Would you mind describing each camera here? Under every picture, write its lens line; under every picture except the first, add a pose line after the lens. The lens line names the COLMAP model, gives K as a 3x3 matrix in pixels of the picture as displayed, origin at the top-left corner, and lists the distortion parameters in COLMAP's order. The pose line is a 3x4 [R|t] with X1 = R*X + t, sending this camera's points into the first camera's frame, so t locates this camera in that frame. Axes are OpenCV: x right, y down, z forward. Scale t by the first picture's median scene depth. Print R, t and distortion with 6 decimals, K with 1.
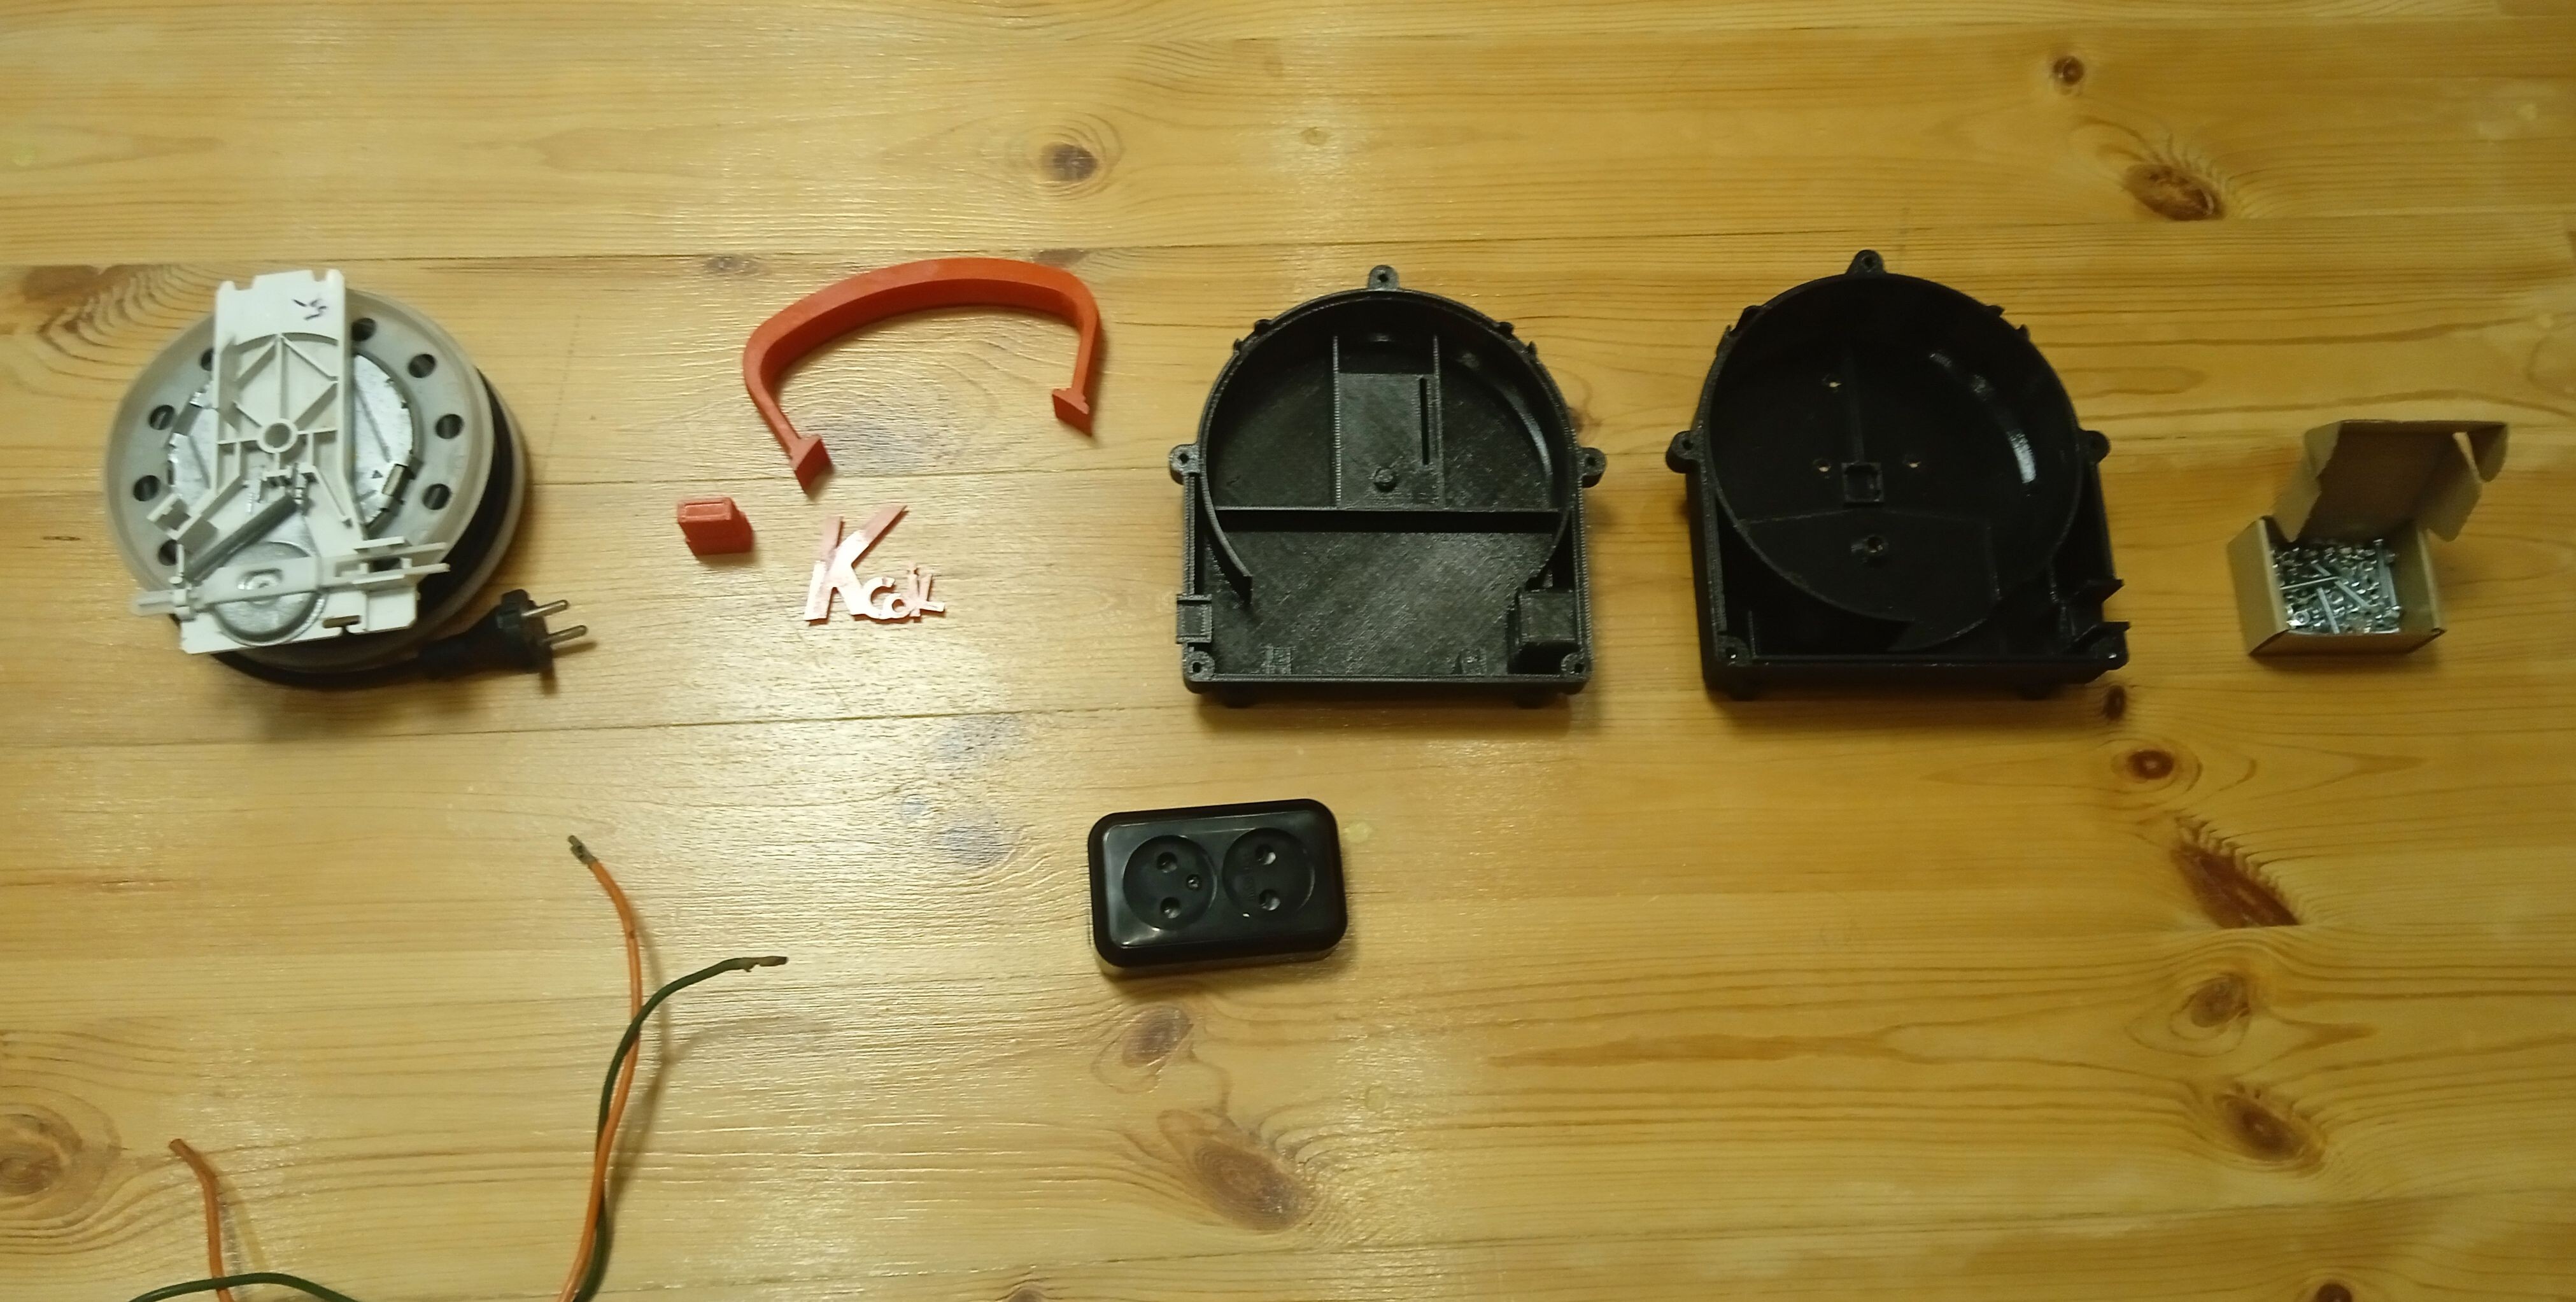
lens RADIAL K [[1952.5, 0, 1287.6], [0, 1952.5, 628.9], [0, 0, 1]] dist [0.013710, 0.004675]
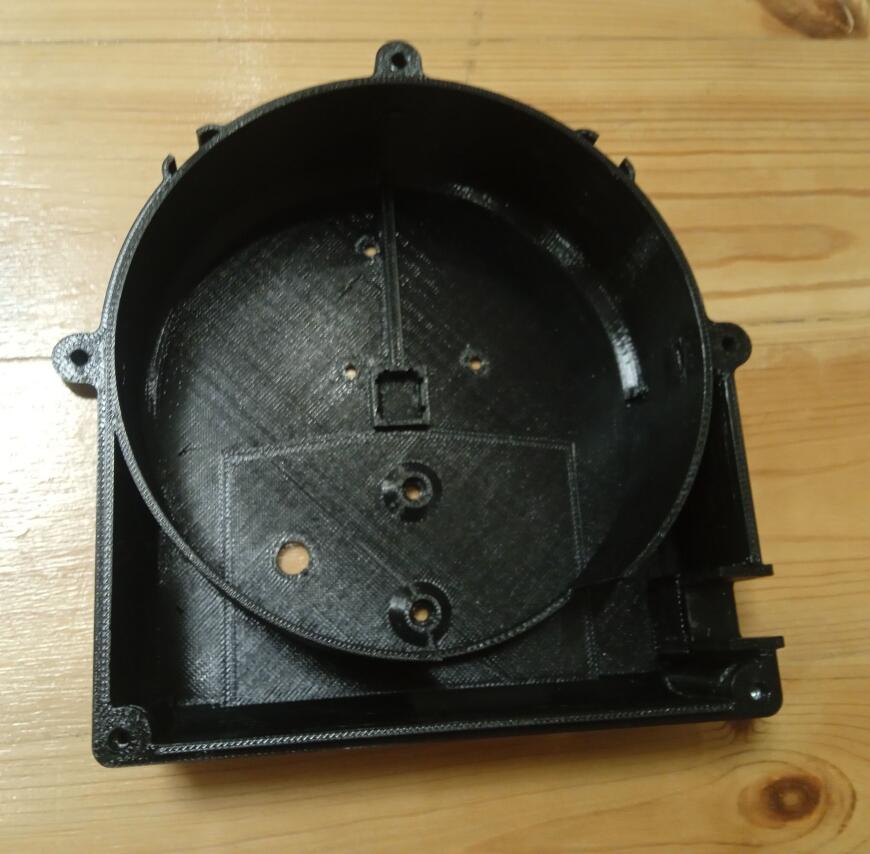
lens RADIAL K [[709.8, 0, 435.3], [0, 709.8, 428.3], [0, 0, 1]] dist [0.000711, -0.015460]
pose [[0.994986, -0.032956, 0.094430, 0.281241], [0.020612, 0.991452, 0.128833, -0.095456], [-0.097869, -0.126240, 0.987160, 0.745723]]
